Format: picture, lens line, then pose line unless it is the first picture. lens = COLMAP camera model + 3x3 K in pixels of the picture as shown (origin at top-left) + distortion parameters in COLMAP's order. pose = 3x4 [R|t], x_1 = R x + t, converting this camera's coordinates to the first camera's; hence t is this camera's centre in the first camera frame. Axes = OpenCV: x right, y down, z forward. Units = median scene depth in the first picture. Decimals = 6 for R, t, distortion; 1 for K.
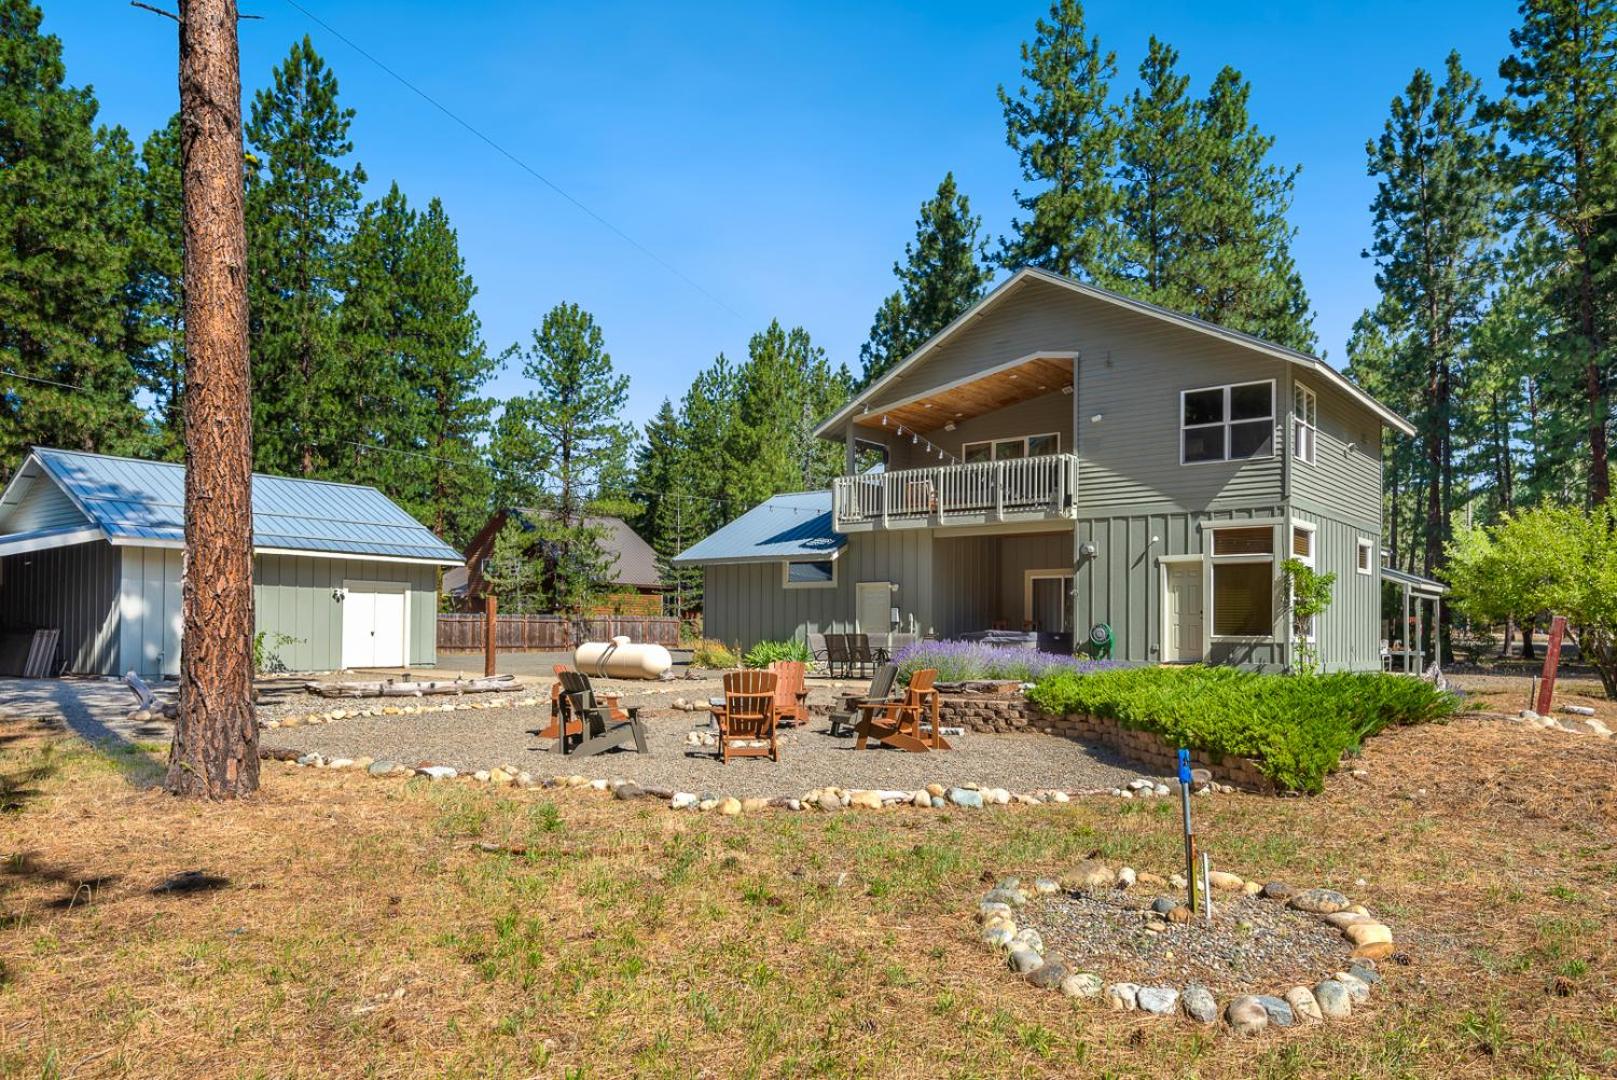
lens RADIAL K [[1171.4, 0, 808.5], [0, 1171.4, 540.0], [0, 0, 1]] dist [0.071056, -0.000999]
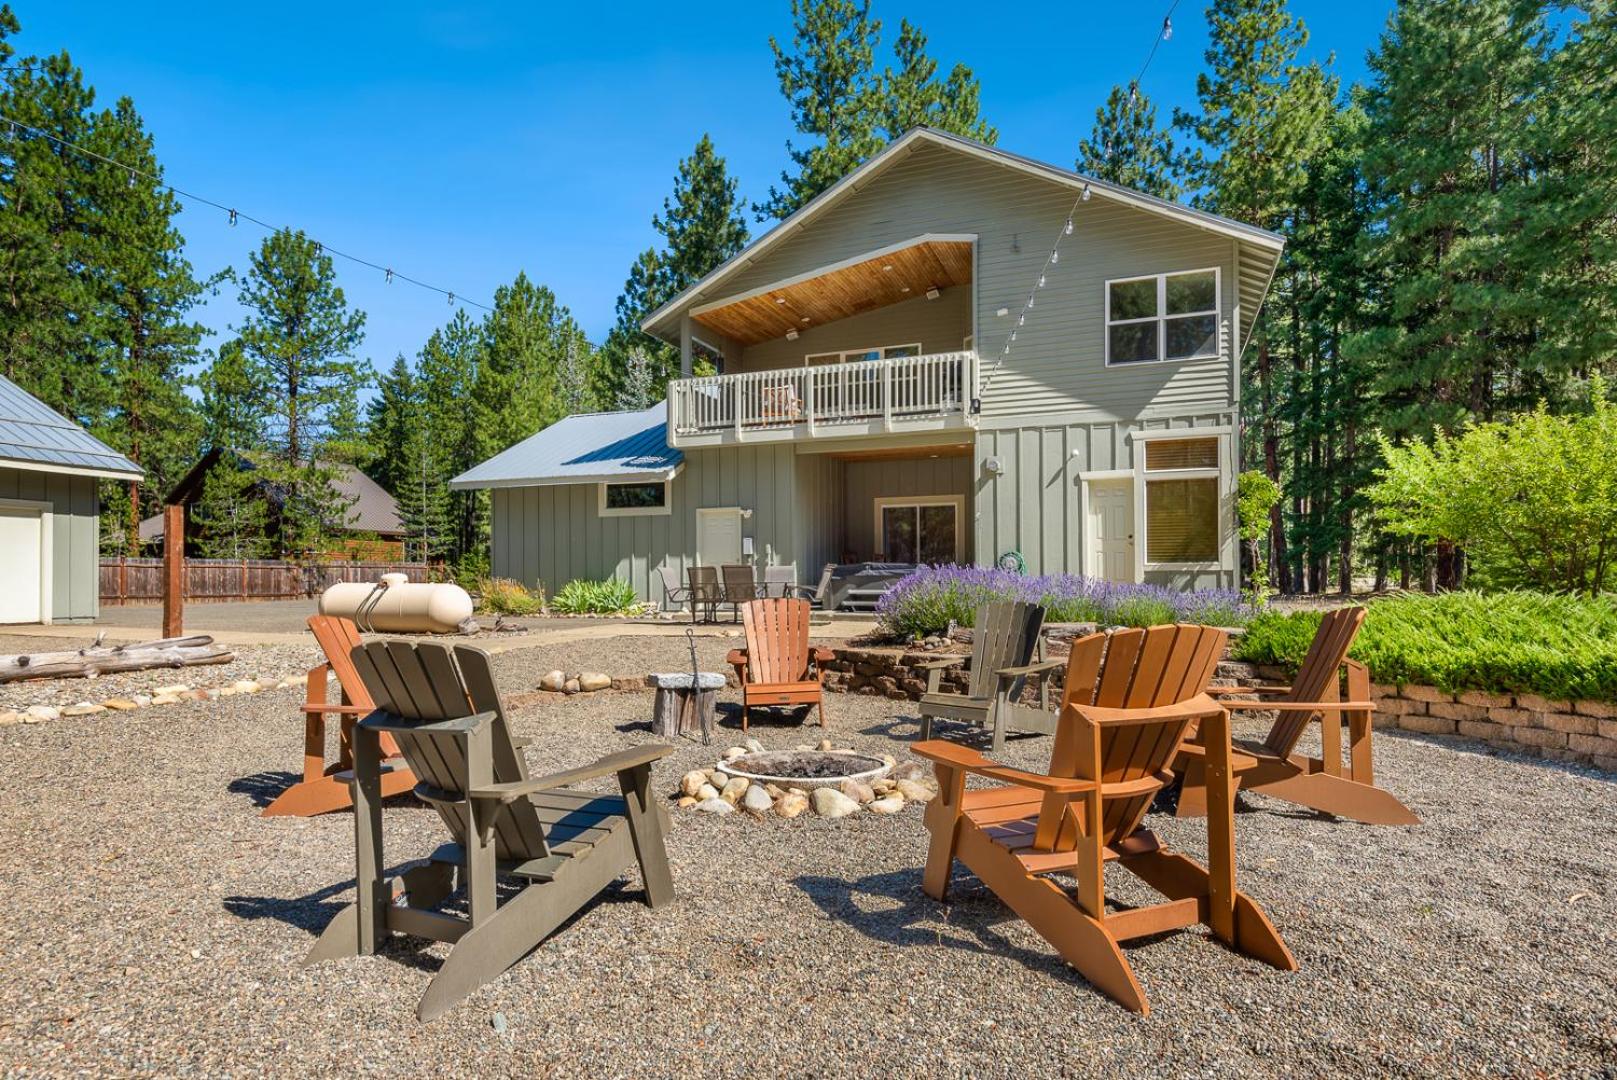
lens RADIAL K [[957.9, 0, 829.7], [0, 957.9, 544.2], [0, 0, 1]] dist [0.049178, -0.035471]
pose [[0.953850, -0.000936, 0.300283, -0.035673], [-0.011549, 0.999141, 0.039798, 0.016284], [-0.300062, -0.041430, 0.953019, 0.155109]]
